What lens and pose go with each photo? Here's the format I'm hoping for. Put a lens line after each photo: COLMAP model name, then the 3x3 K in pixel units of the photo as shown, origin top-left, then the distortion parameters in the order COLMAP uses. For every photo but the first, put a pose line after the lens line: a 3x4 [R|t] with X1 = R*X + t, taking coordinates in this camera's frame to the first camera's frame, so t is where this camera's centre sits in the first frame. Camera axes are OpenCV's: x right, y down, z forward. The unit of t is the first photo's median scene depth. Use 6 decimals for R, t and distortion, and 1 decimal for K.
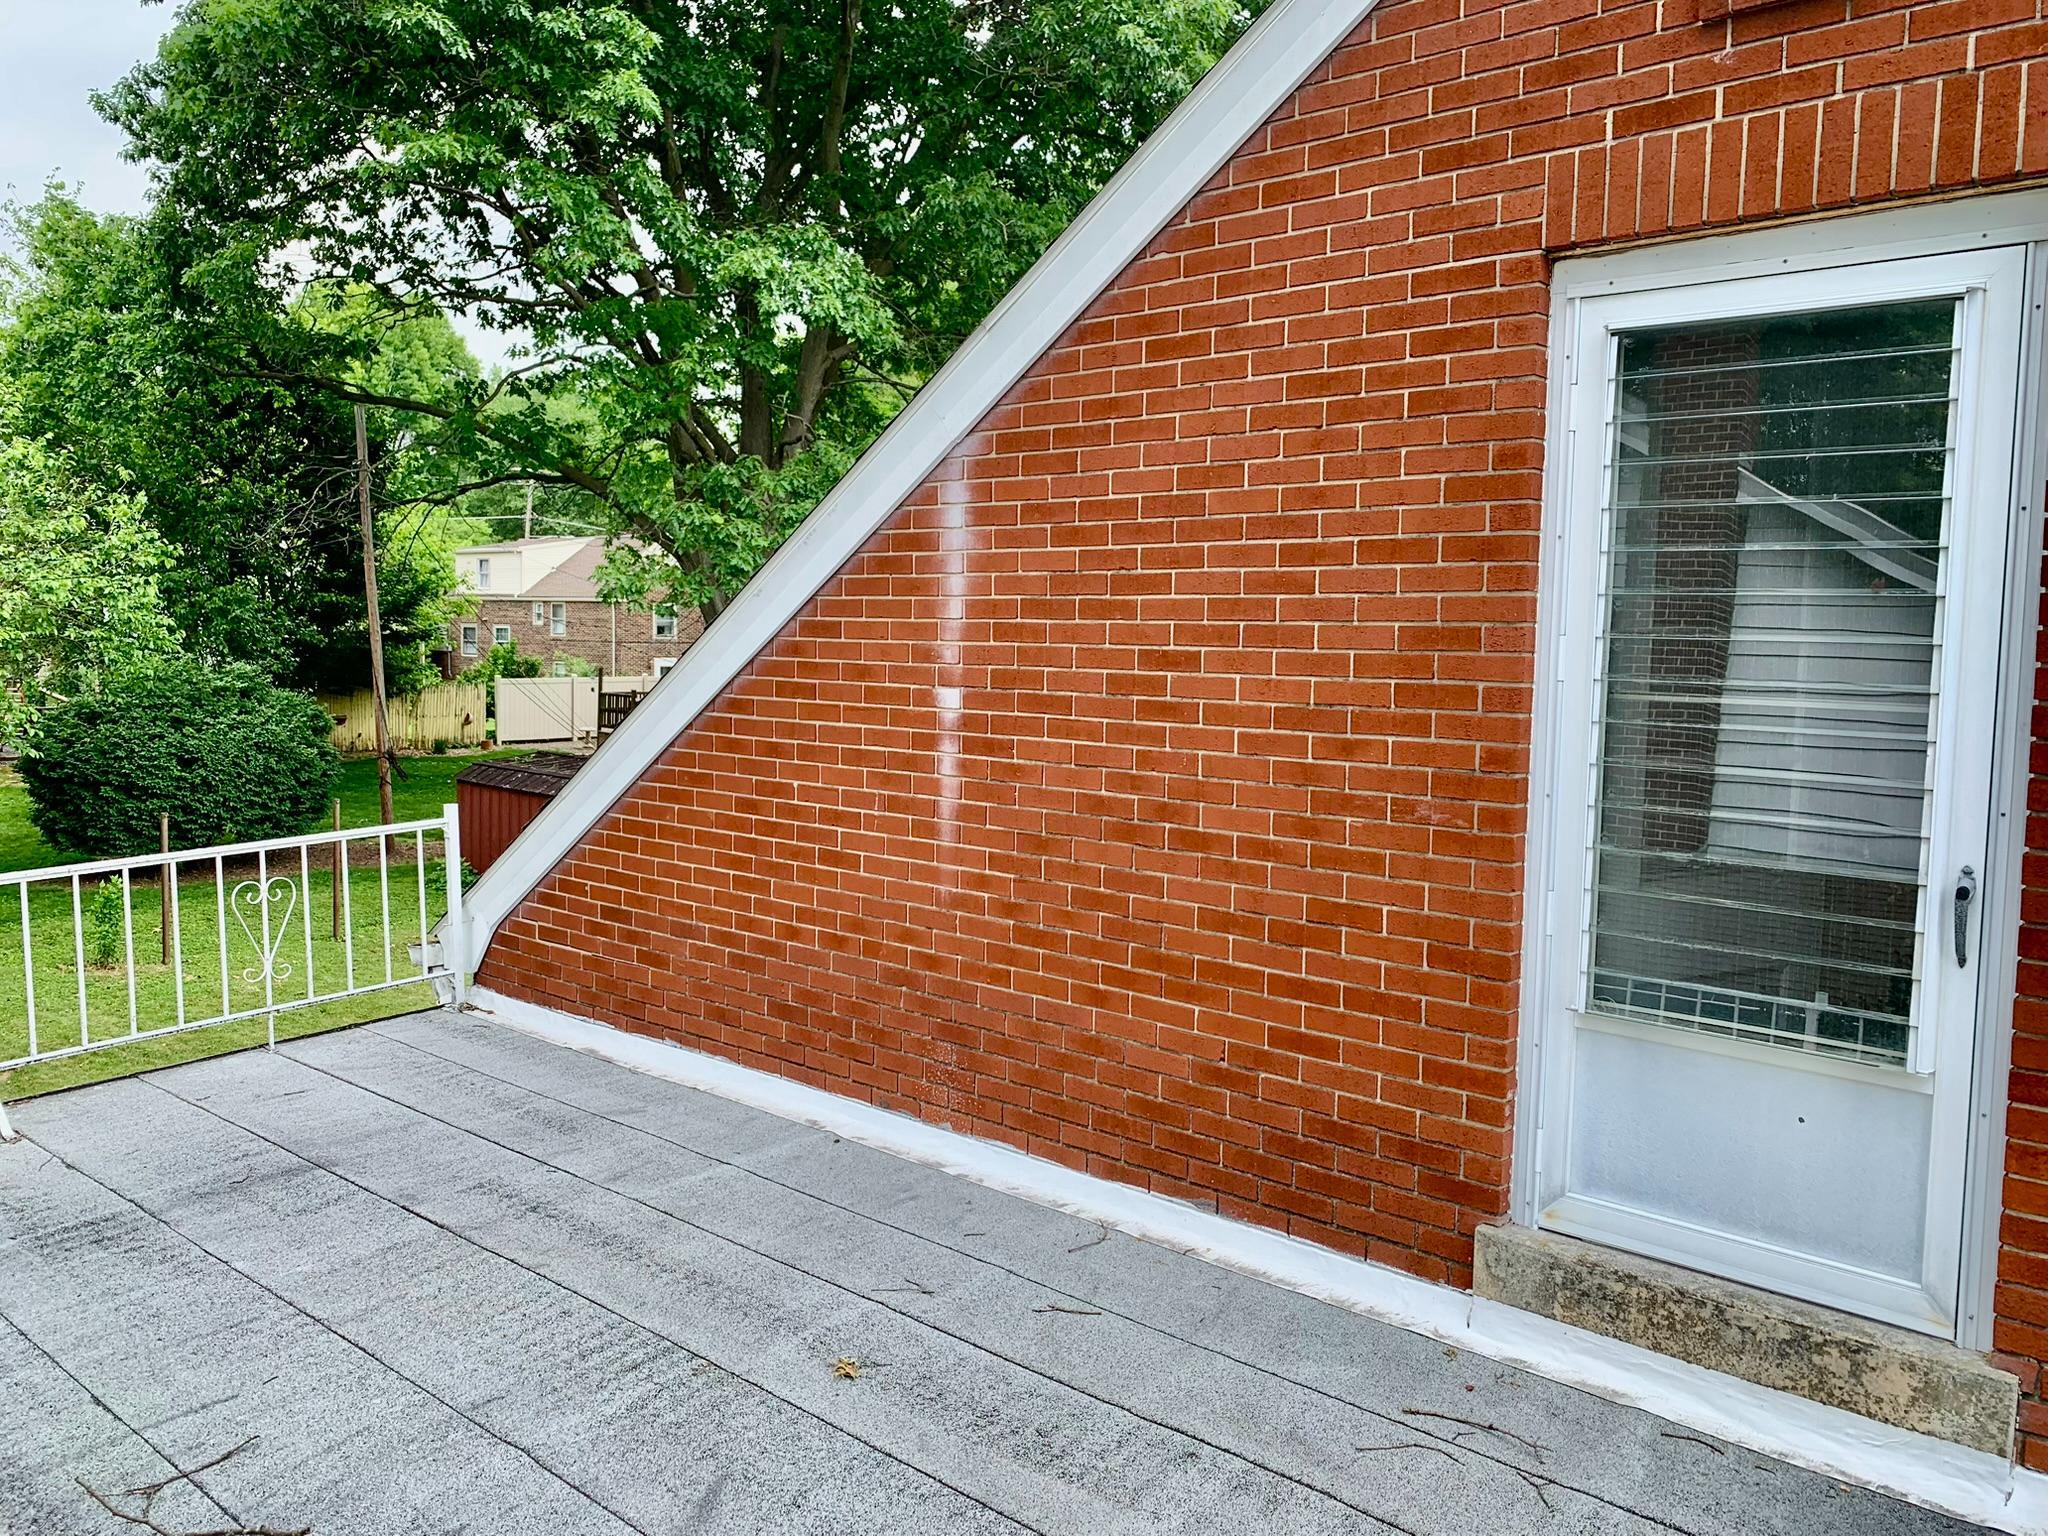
lens RADIAL K [[1573.0, 0, 1026.5], [0, 1573.0, 769.4], [0, 0, 1]] dist [0.032310, -0.041966]
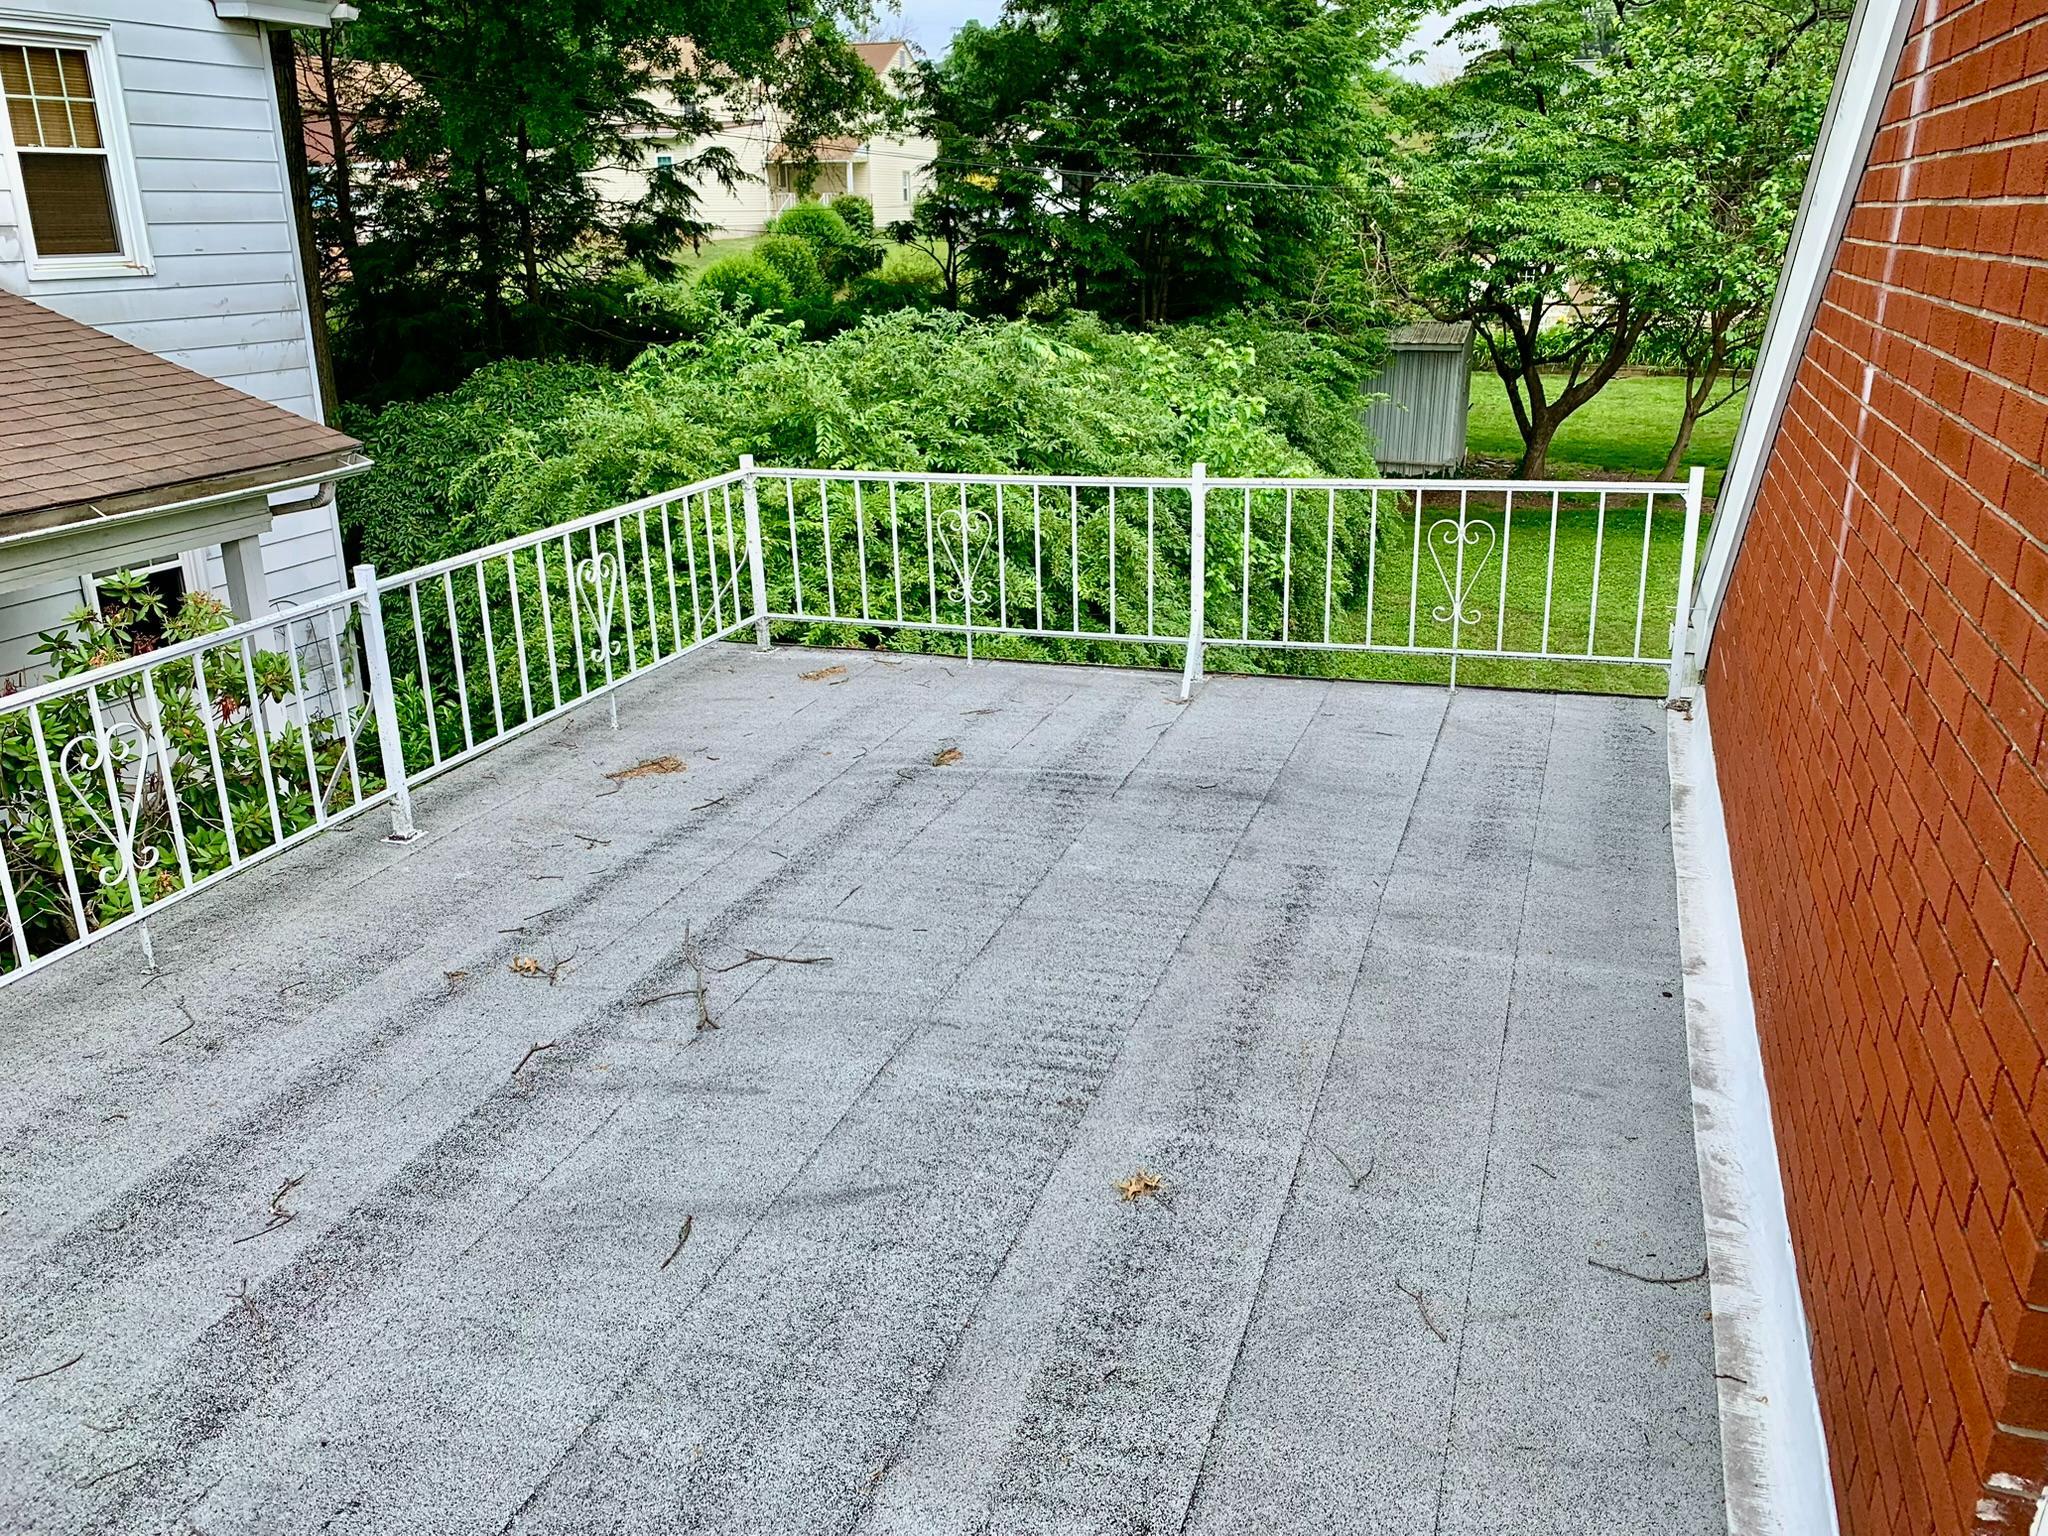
lens RADIAL K [[1573.0, 0, 1024.1], [0, 1573.0, 760.2], [0, 0, 1]] dist [0.032310, -0.041966]
pose [[0.359389, 0.291884, -0.886365, 0.405269], [-0.077347, 0.955874, 0.283411, -0.054214], [0.929977, -0.033297, 0.366108, 0.475788]]
